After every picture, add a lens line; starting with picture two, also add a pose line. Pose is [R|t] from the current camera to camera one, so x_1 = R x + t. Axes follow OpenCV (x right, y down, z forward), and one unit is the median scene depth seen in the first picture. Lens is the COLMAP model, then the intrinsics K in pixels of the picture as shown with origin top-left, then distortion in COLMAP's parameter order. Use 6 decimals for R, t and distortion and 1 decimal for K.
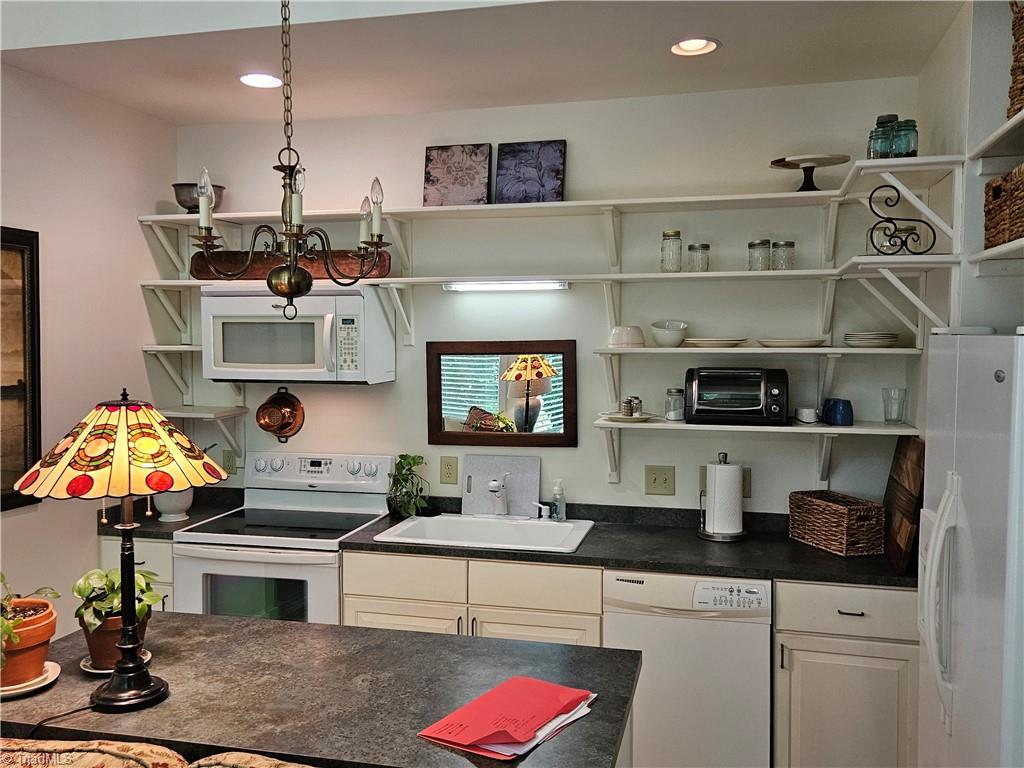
lens RADIAL K [[891.4, 0, 512.0], [0, 891.4, 382.2], [0, 0, 1]] dist [0.072561, -0.054583]
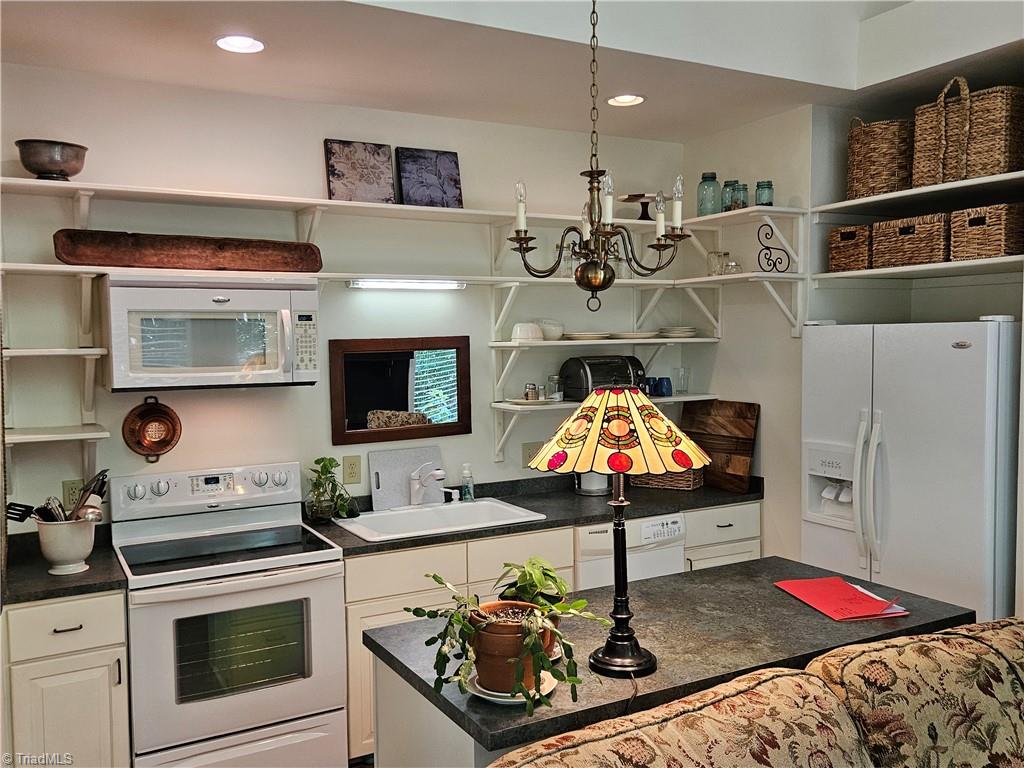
lens RADIAL K [[891.4, 0, 503.7], [0, 891.4, 386.0], [0, 0, 1]] dist [0.072561, -0.054583]
pose [[0.725922, -0.048468, 0.686067, -0.661228], [0.051480, 0.998545, 0.016073, -0.000931], [-0.685848, 0.023651, 0.727361, 0.173794]]
